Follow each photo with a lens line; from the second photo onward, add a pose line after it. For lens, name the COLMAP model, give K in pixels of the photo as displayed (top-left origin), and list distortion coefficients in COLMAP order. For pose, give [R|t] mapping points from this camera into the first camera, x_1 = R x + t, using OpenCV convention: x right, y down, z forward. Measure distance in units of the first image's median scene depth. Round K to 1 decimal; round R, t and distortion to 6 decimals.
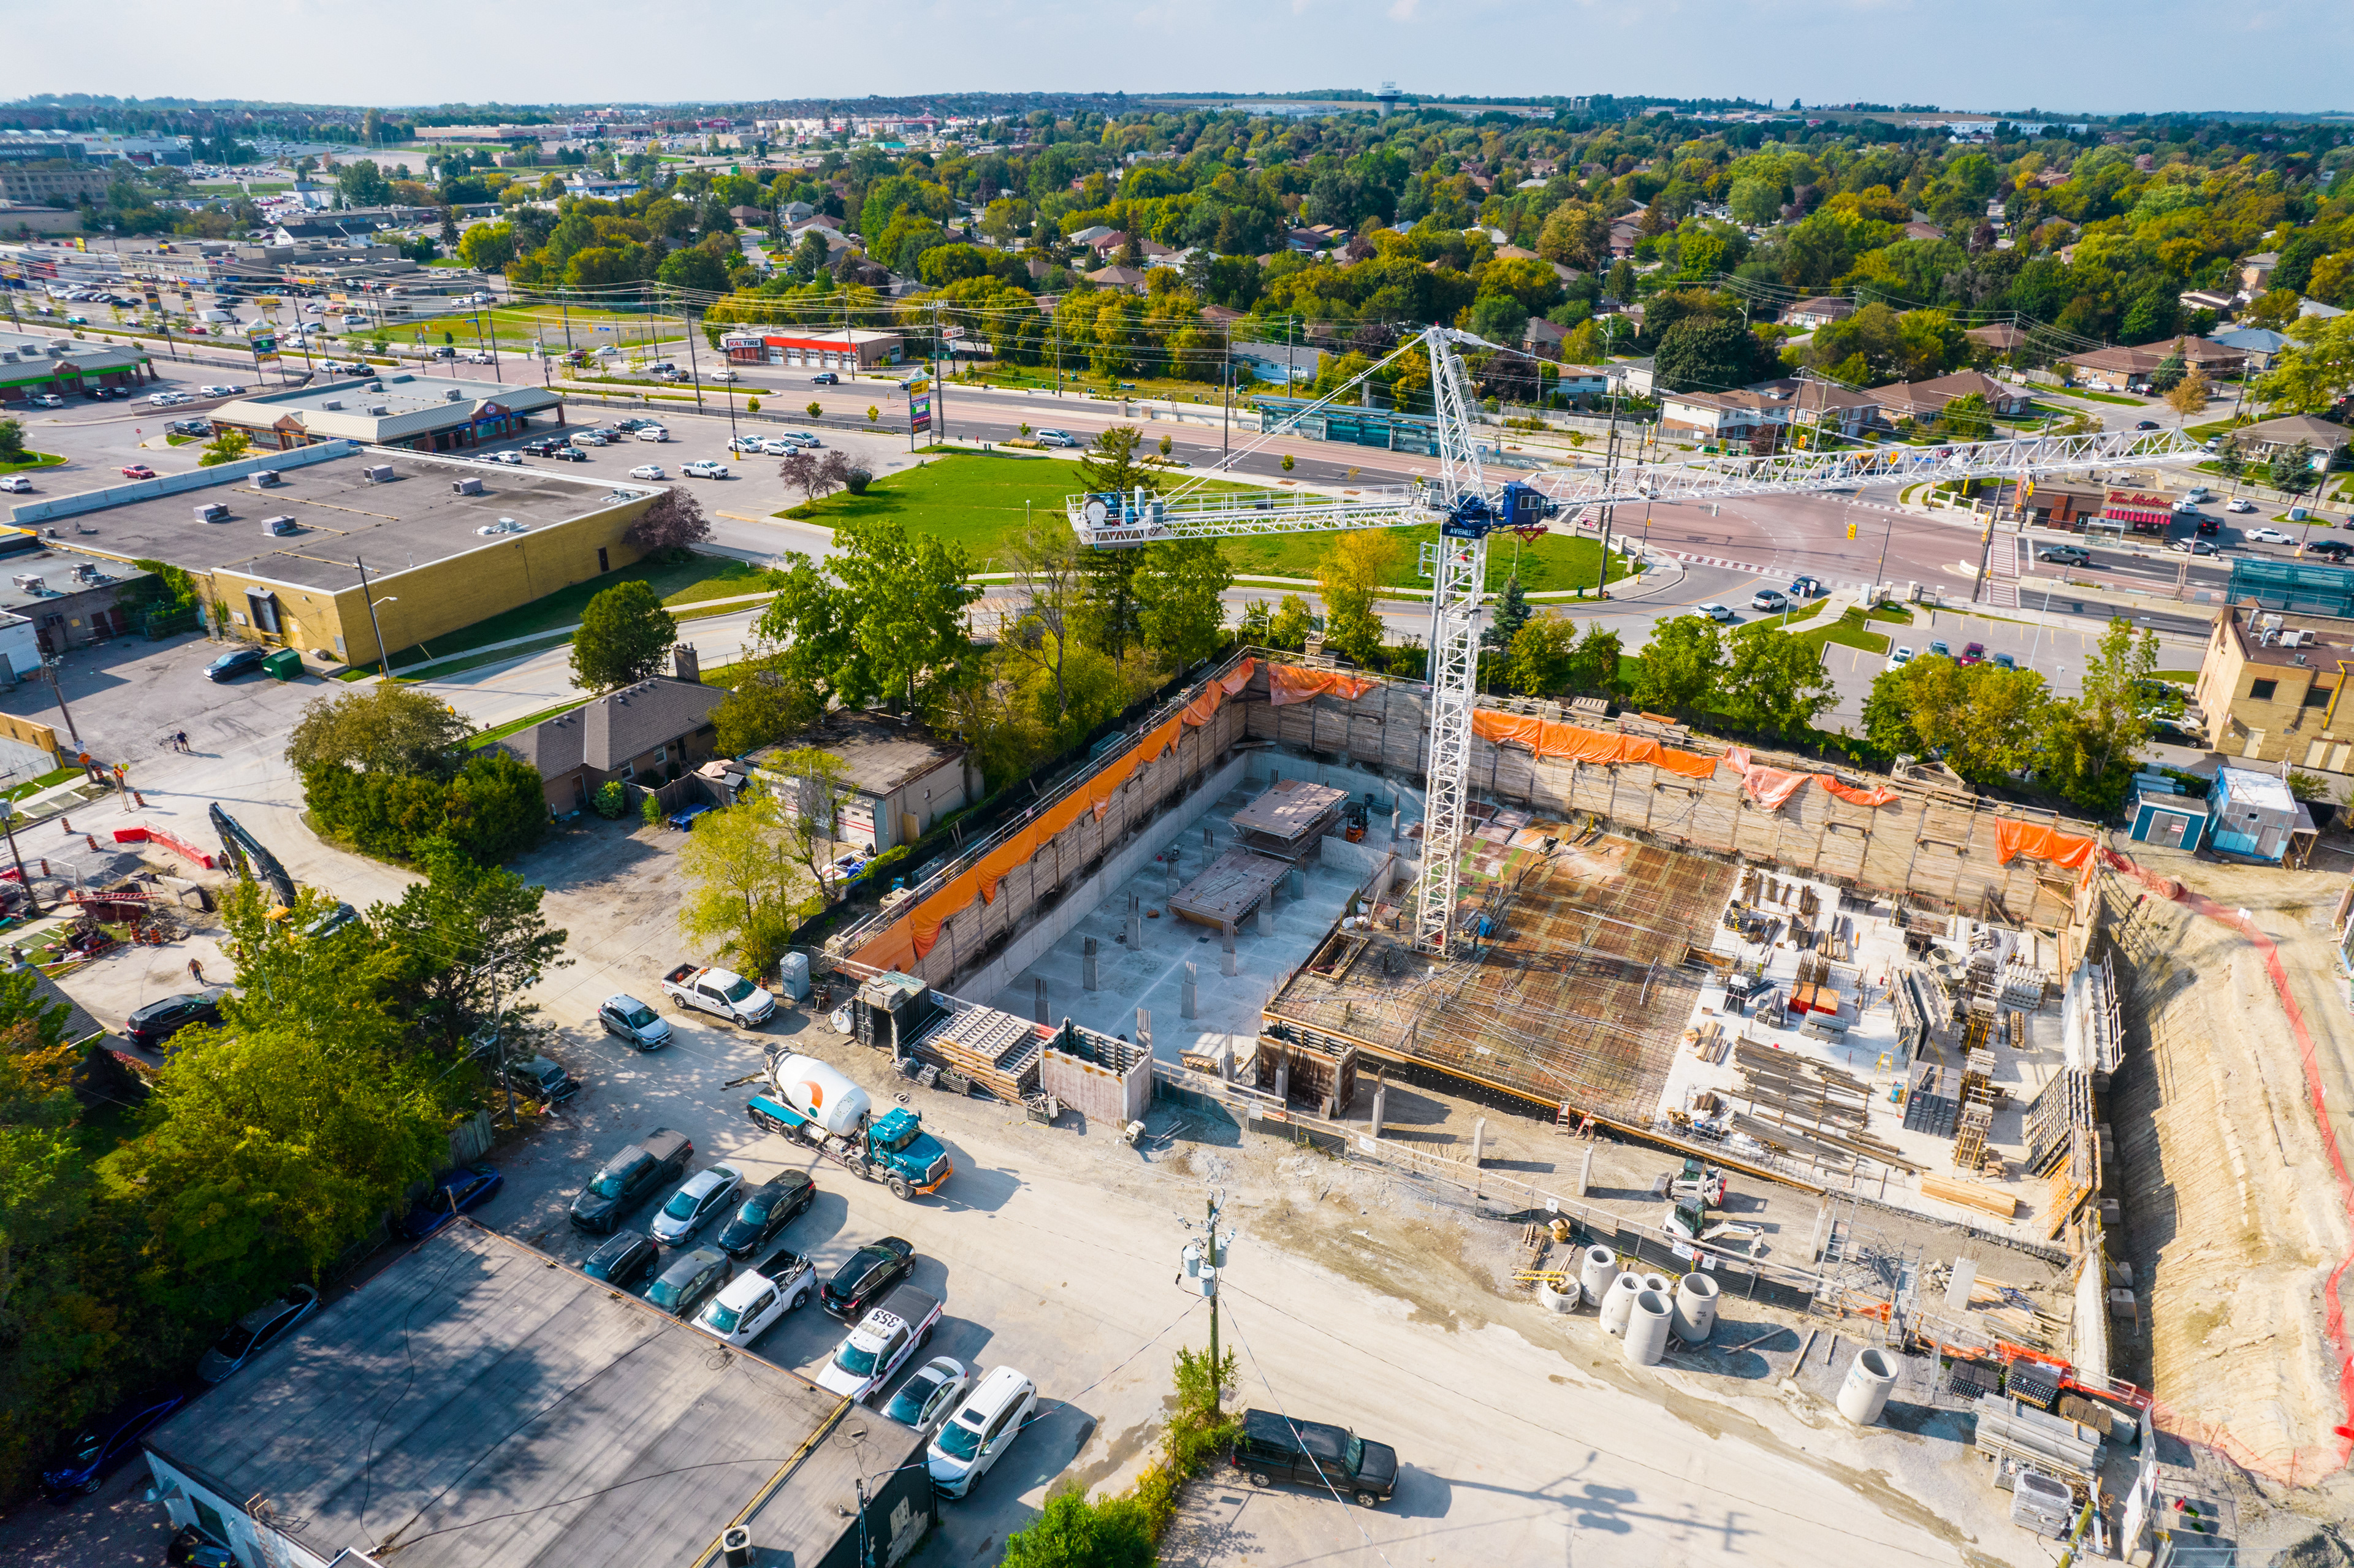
lens RADIAL K [[1494.4, 0, 1177.6], [0, 1494.4, 797.0], [0, 0, 1]] dist [-0.076315, 0.065507]
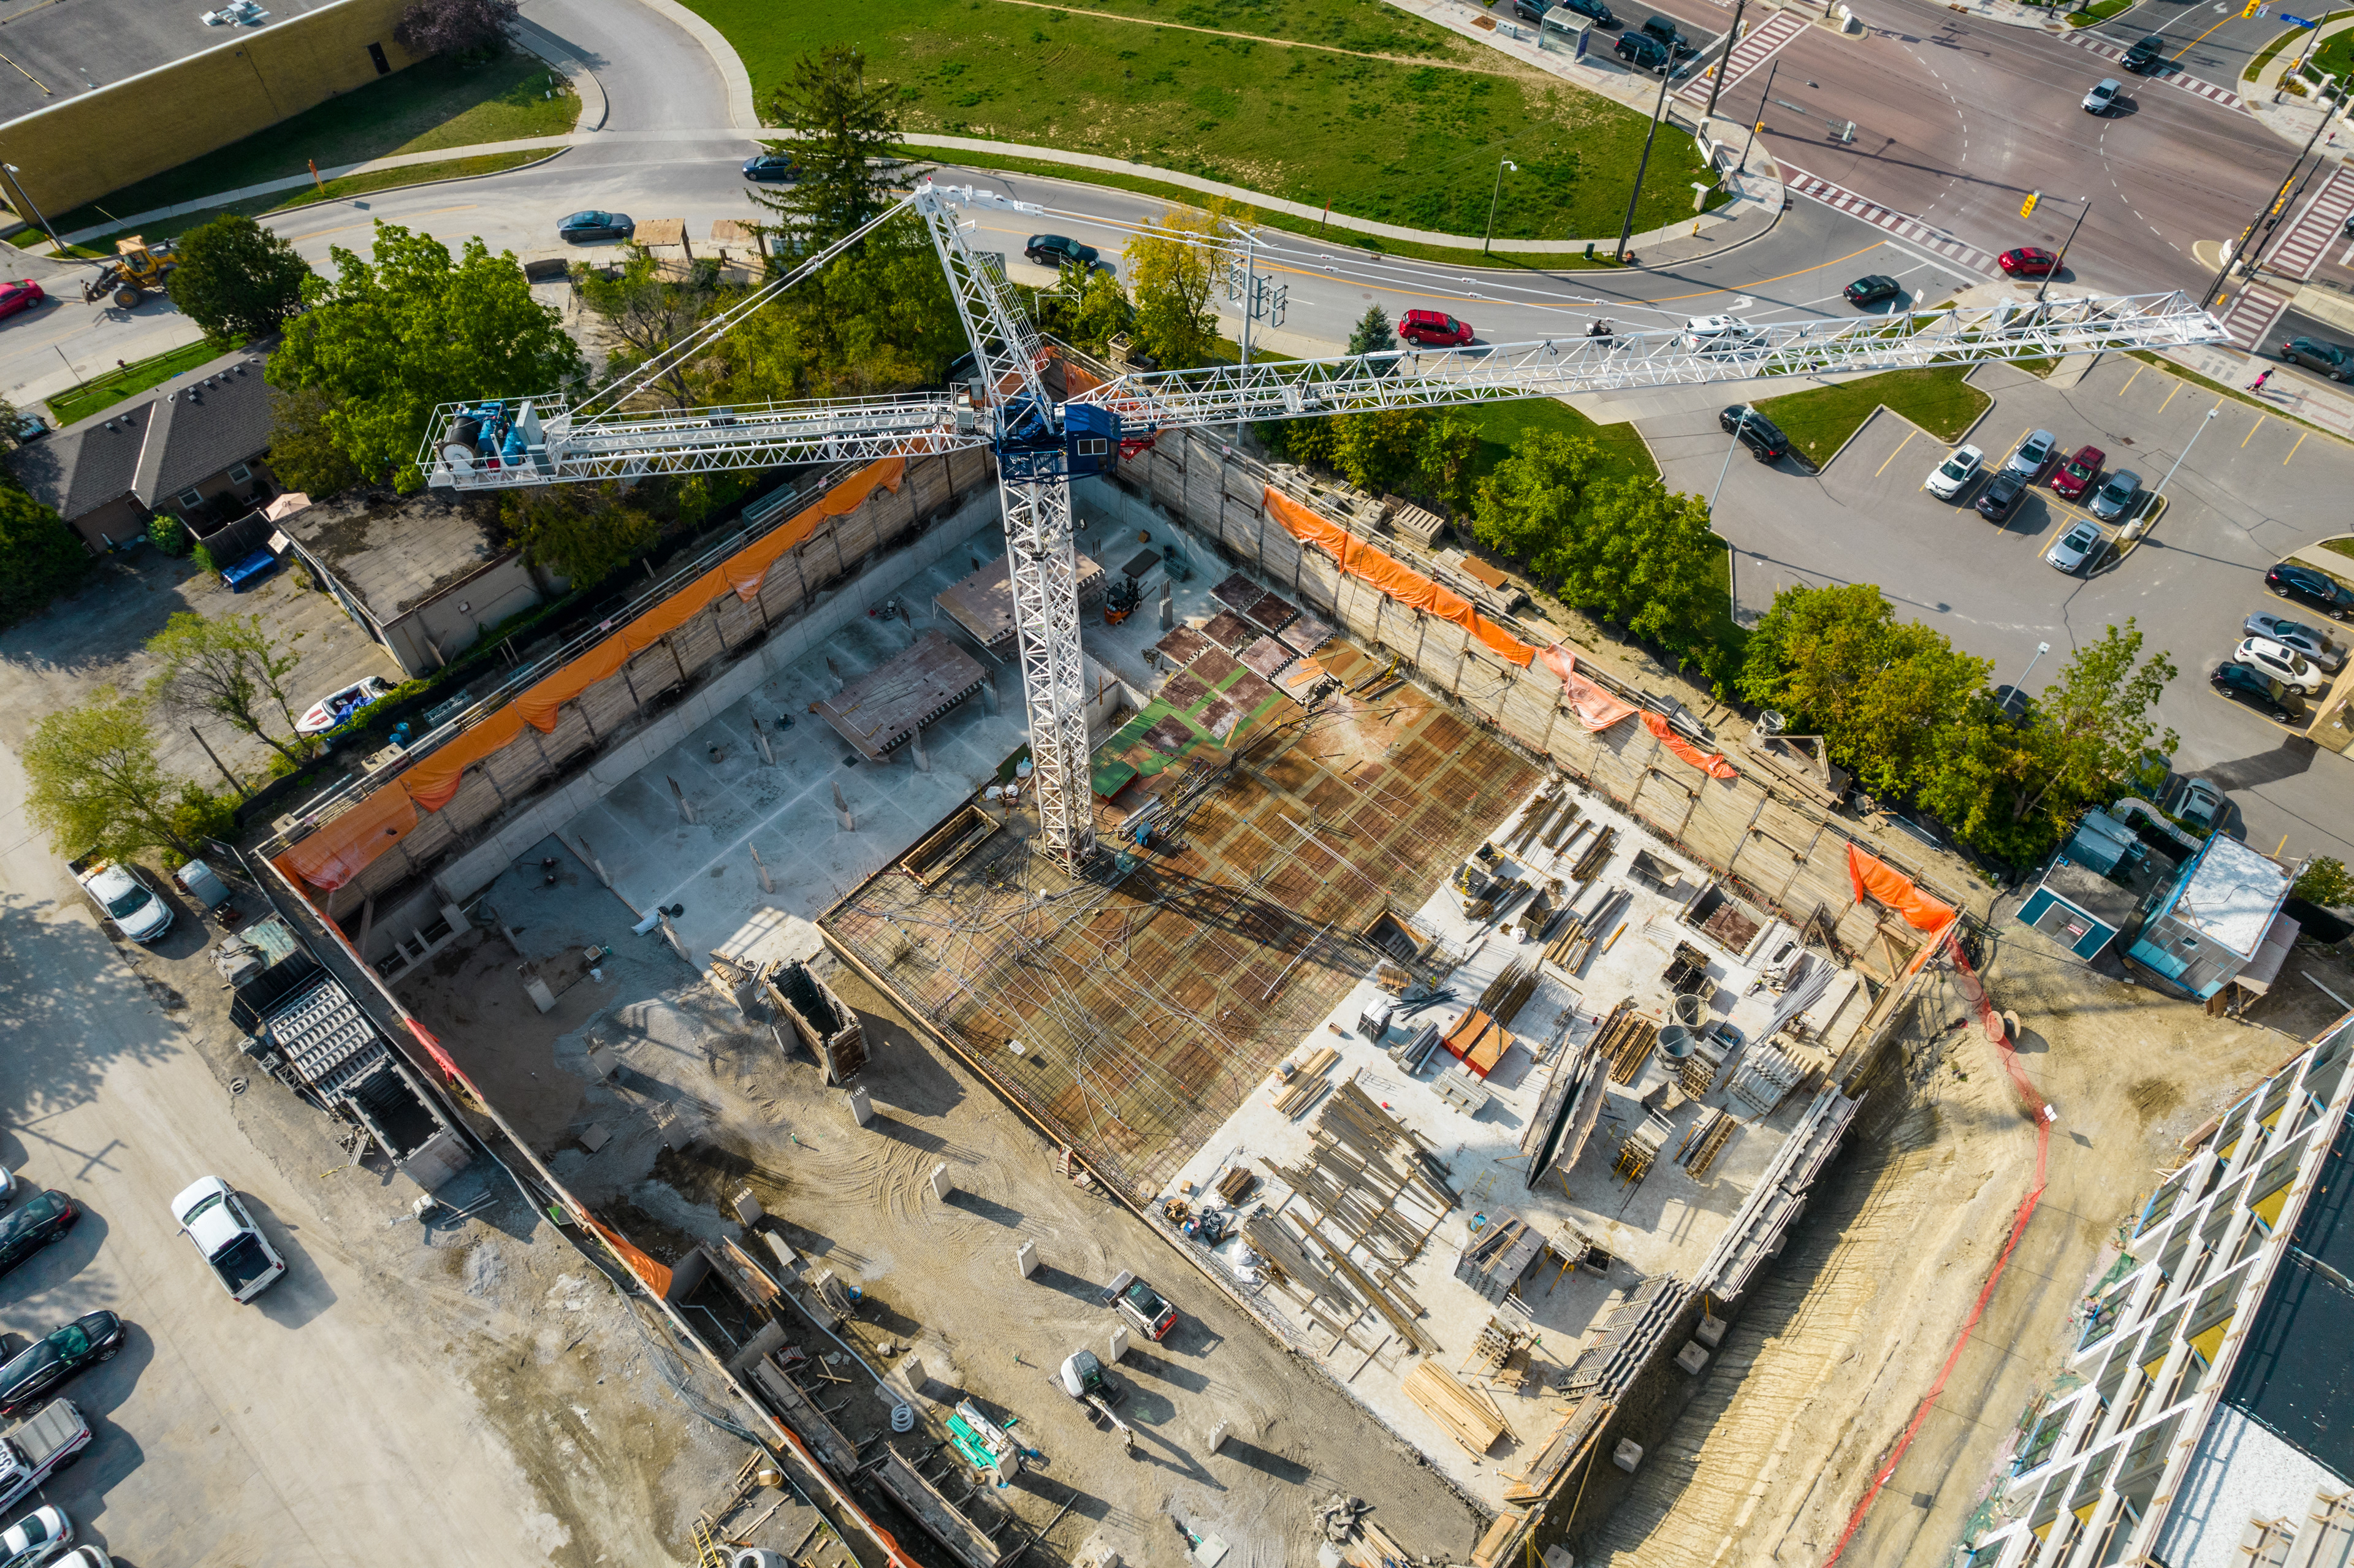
lens RADIAL K [[1494.4, 0, 1177.4], [0, 1494.4, 790.9], [0, 0, 1]] dist [-0.076315, 0.065507]
pose [[0.968291, 0.198995, -0.151043, 0.334058], [-0.108158, 0.878909, 0.464565, -0.308889], [0.225199, -0.433497, 0.872563, 0.287655]]
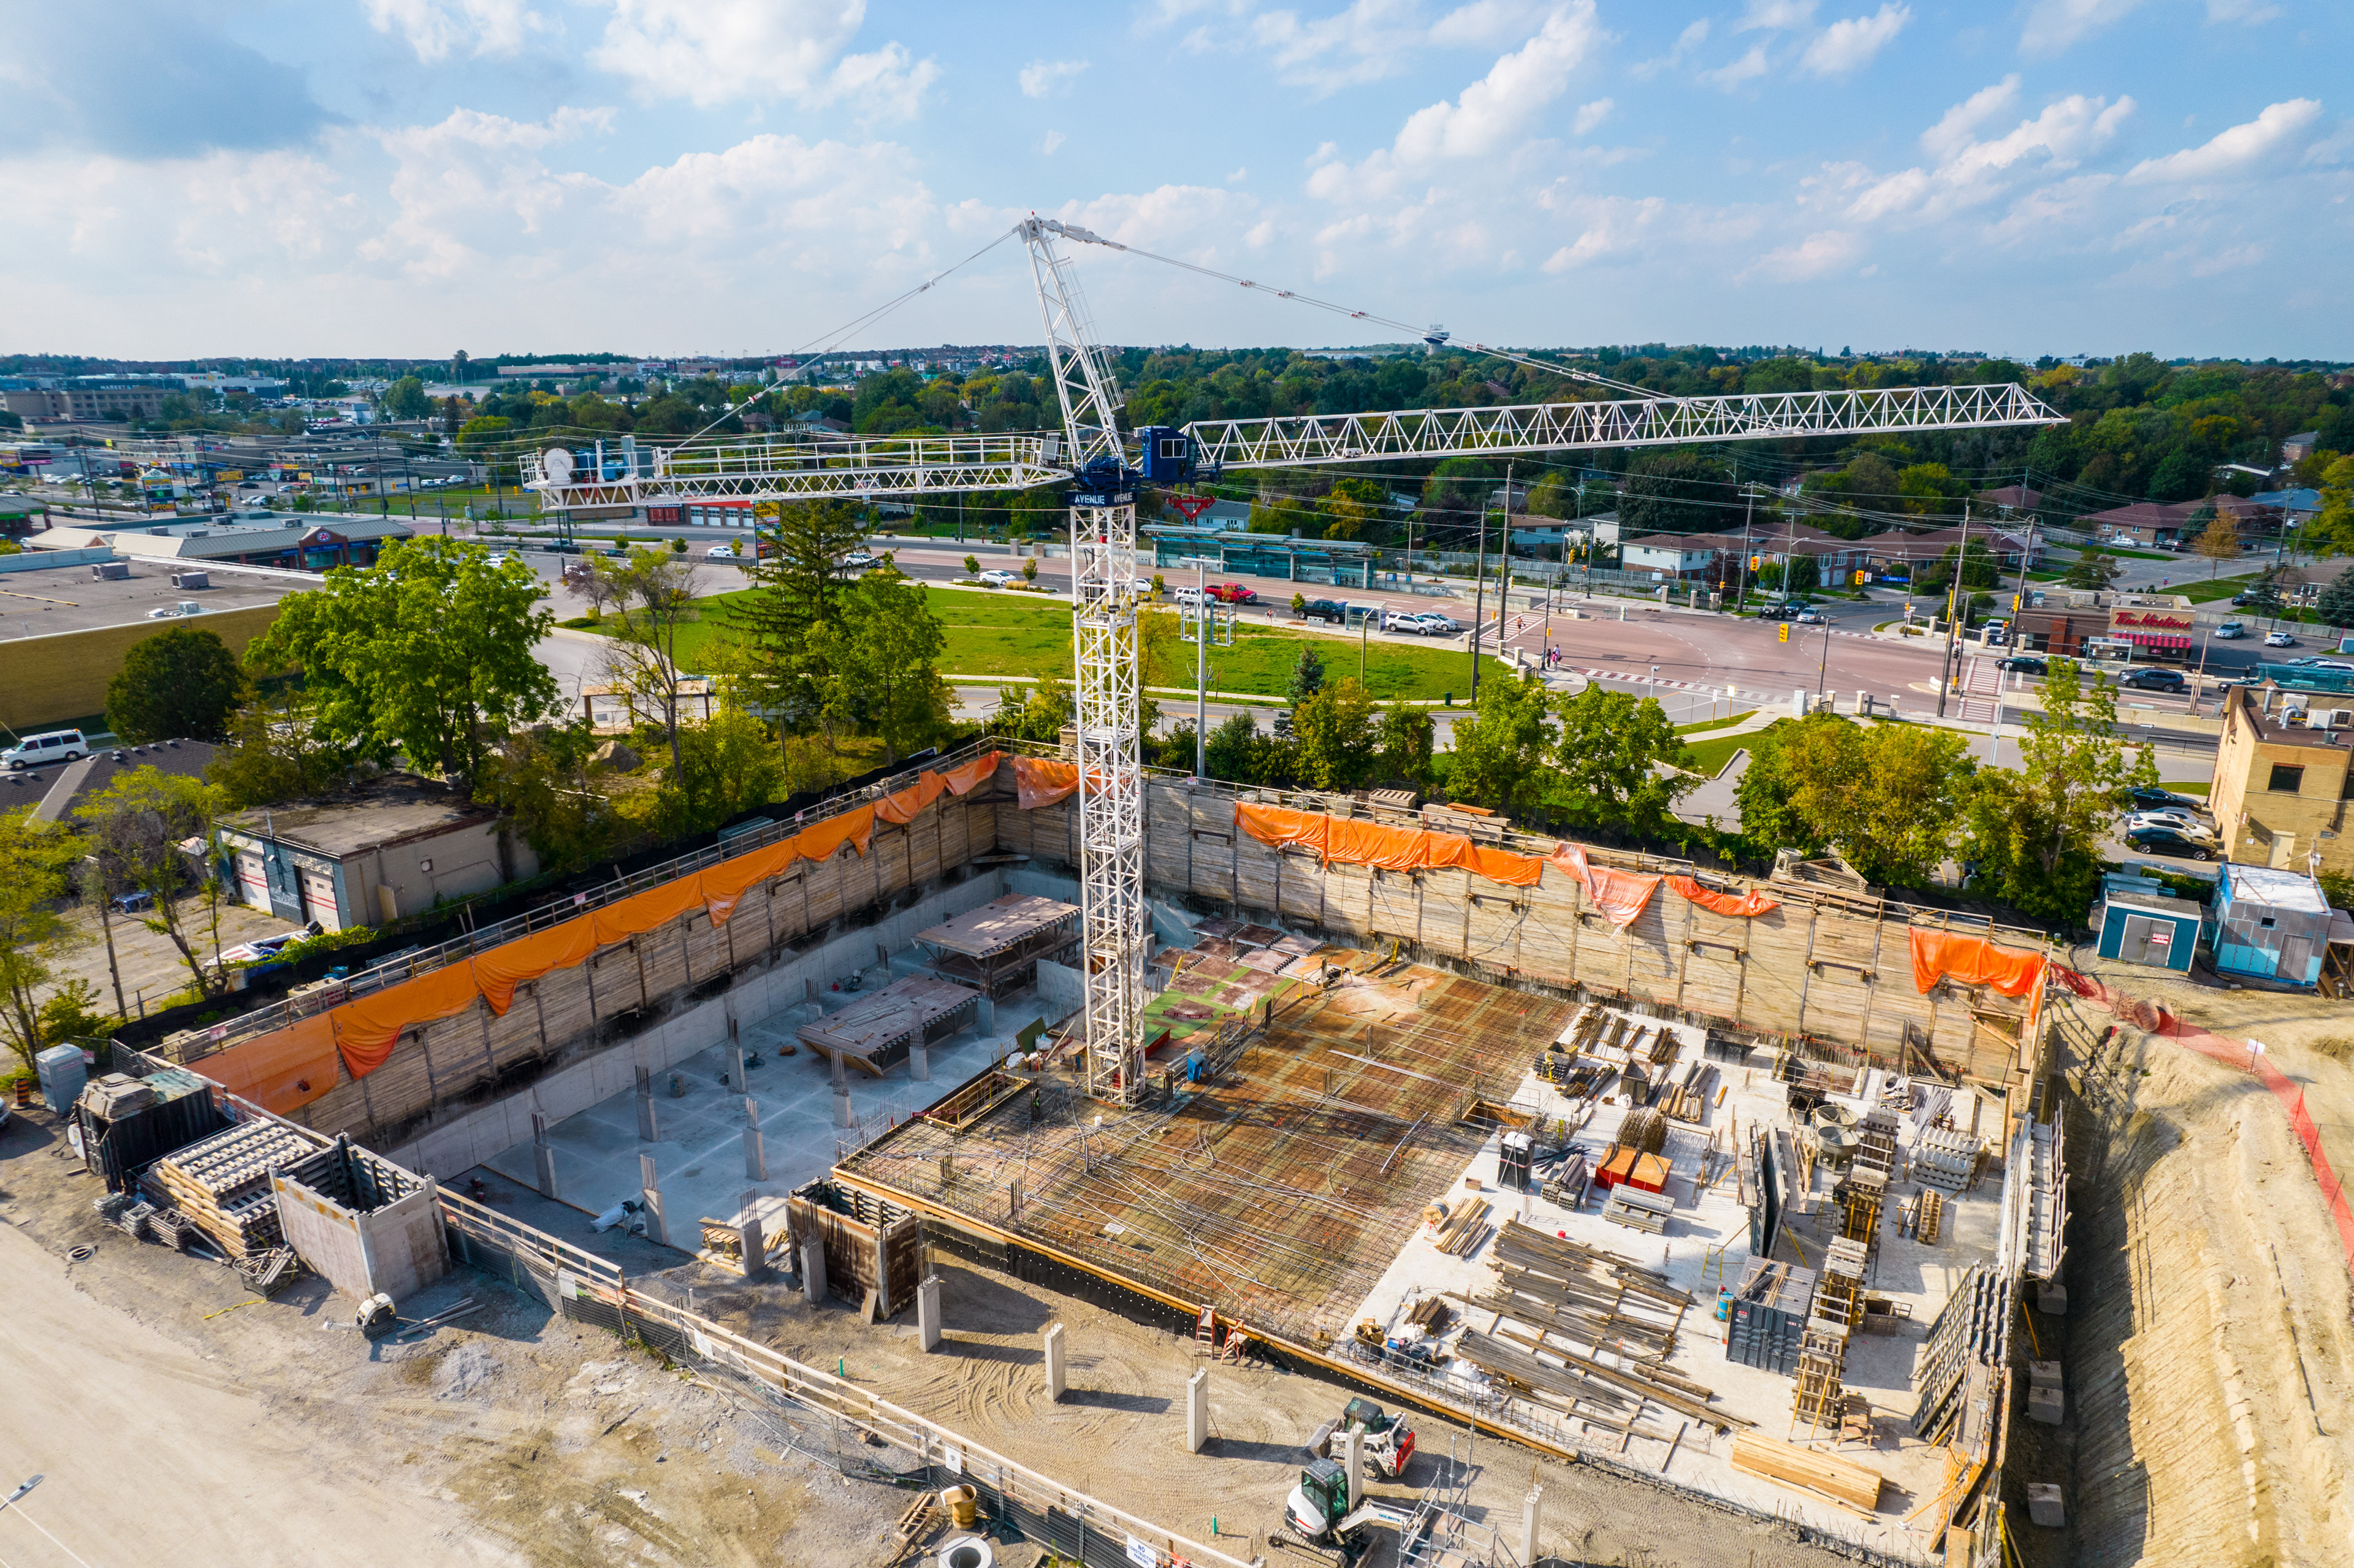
lens RADIAL K [[1494.4, 0, 1175.3], [0, 1494.4, 804.1], [0, 0, 1]] dist [-0.076315, 0.065507]
pose [[0.998703, 0.006628, -0.050478, 0.226335], [-0.014151, 0.988556, -0.150192, 0.067001], [0.048904, 0.150711, 0.987367, 0.247794]]
